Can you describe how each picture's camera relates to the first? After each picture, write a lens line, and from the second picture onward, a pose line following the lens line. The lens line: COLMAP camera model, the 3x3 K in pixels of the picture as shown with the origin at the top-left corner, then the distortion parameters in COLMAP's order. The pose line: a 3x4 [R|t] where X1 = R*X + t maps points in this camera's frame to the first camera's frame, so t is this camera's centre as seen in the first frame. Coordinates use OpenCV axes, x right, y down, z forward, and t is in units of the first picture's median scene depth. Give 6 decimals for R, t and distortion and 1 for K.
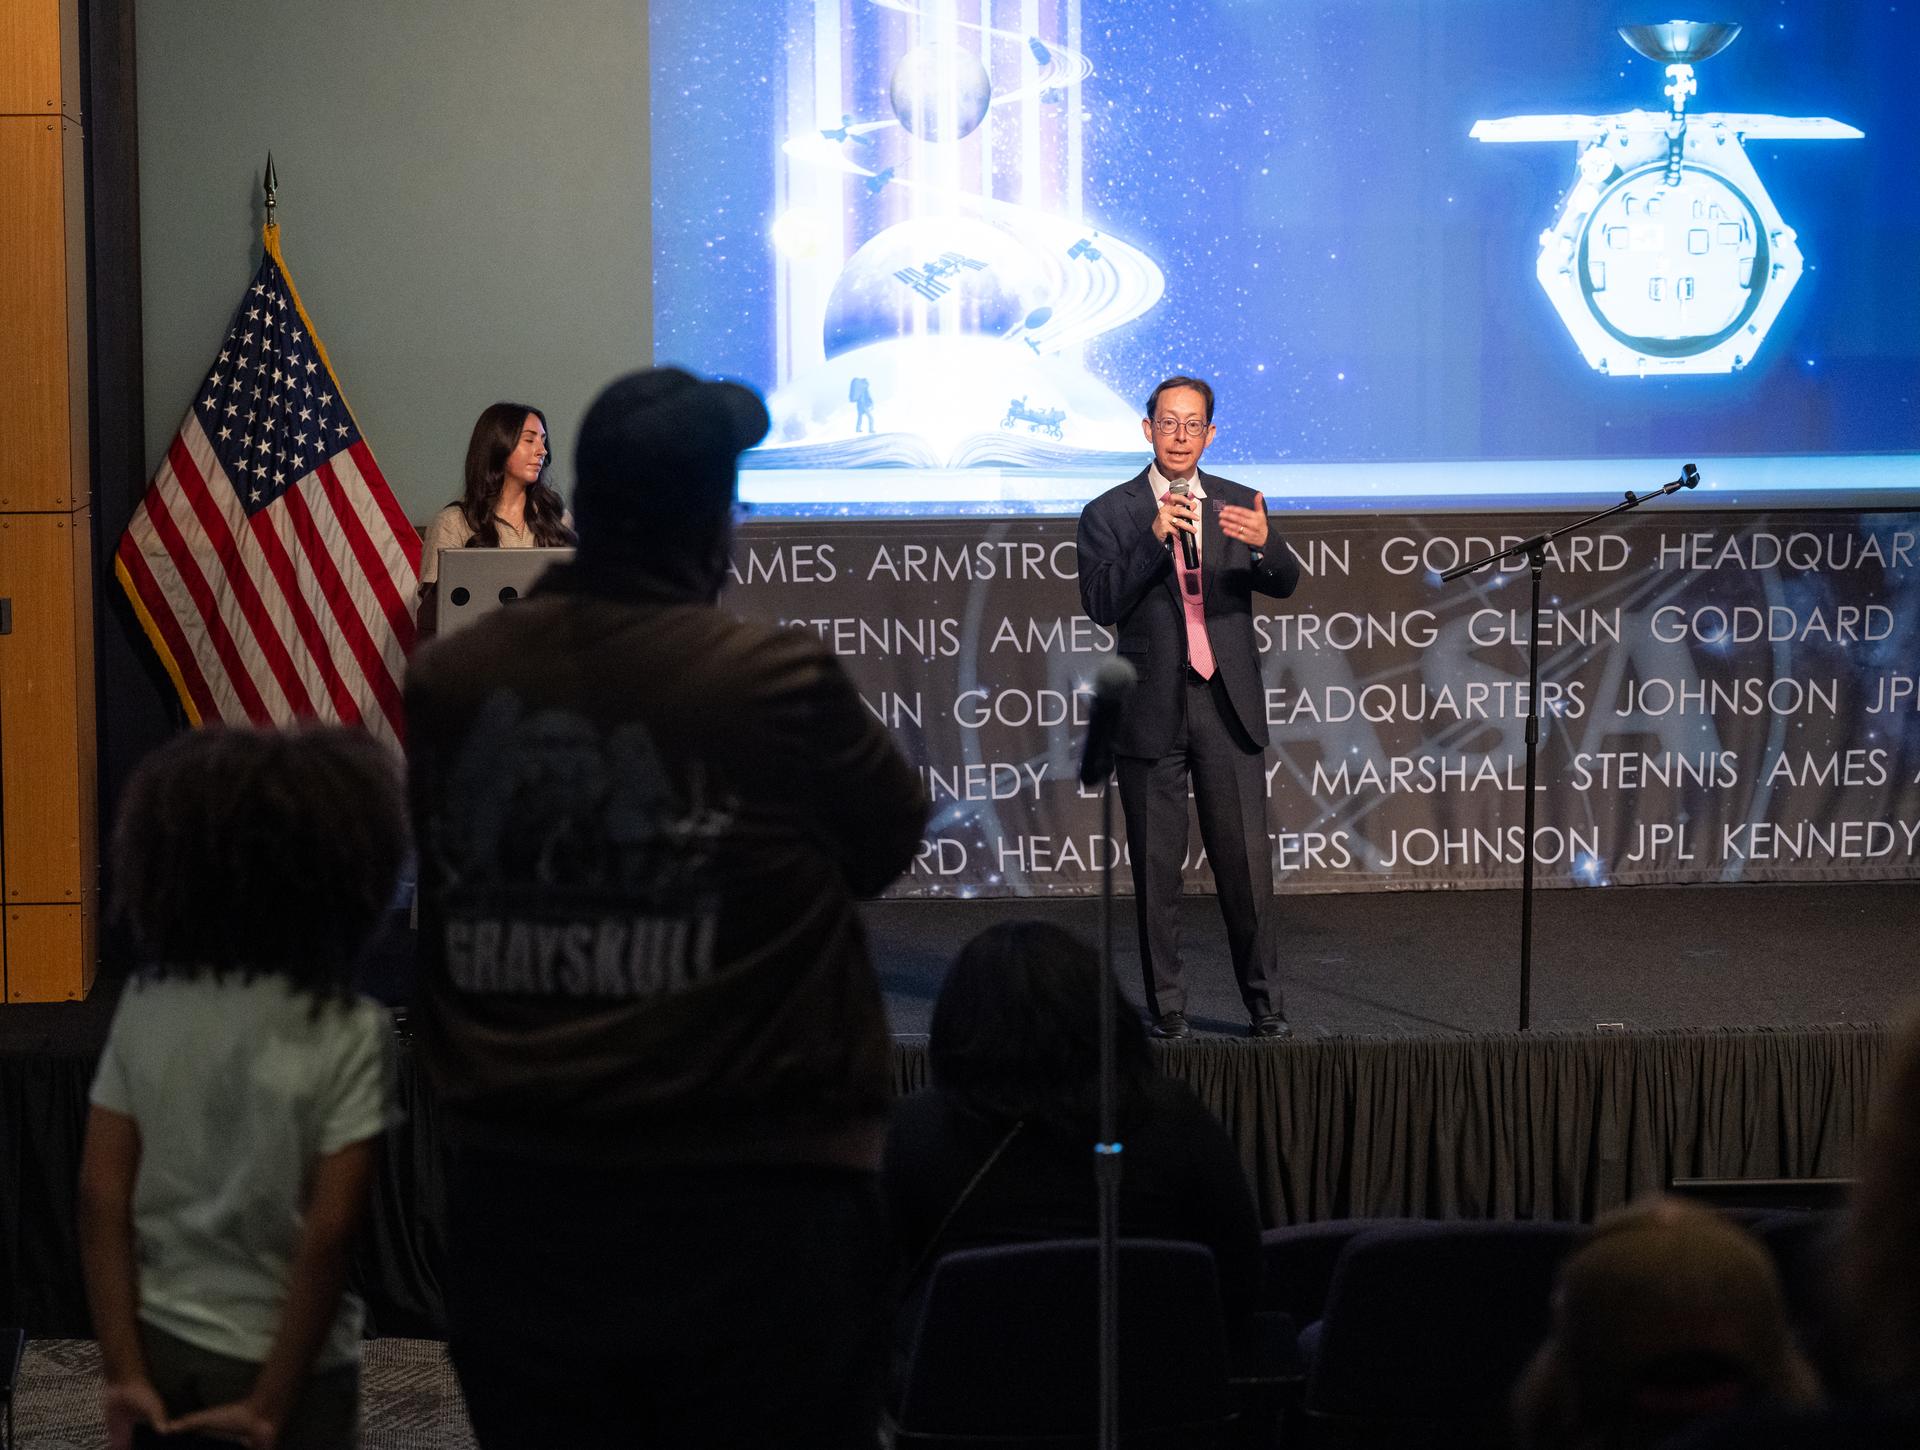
lens RADIAL K [[4439.7, 0, 808.6], [0, 4439.7, 724.3], [0, 0, 1]] dist [0.022677, -0.288994]
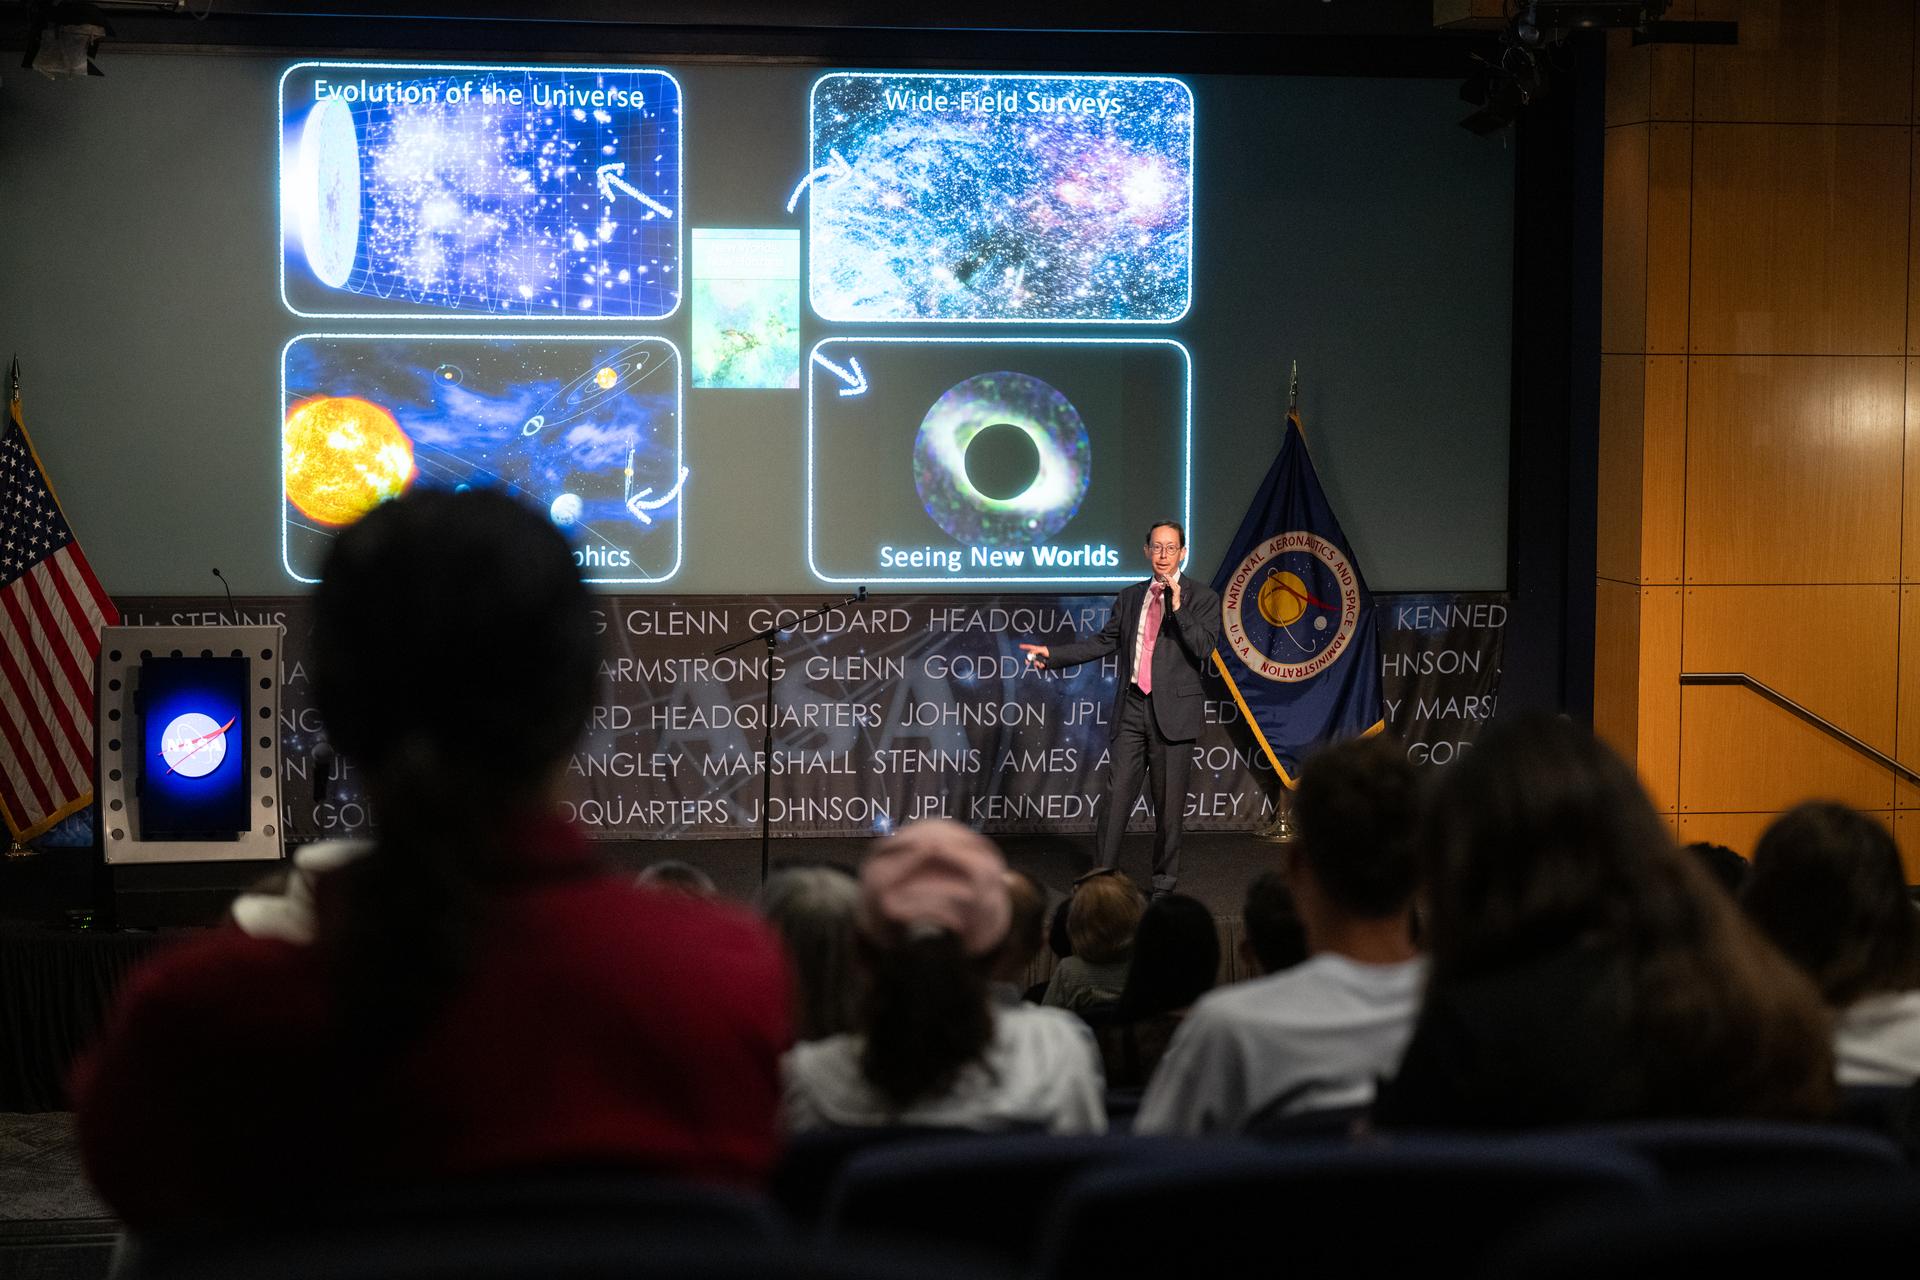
lens RADIAL K [[3850.5, 0, 960.0], [0, 3850.5, 640.0], [0, 0, 1]] dist [0.004193, 0.005842]
pose [[0.995924, 0.010387, 0.089594, 0.081831], [-0.009645, 0.999915, -0.008719, -0.020332], [-0.089677, 0.007820, 0.995940, -0.338883]]
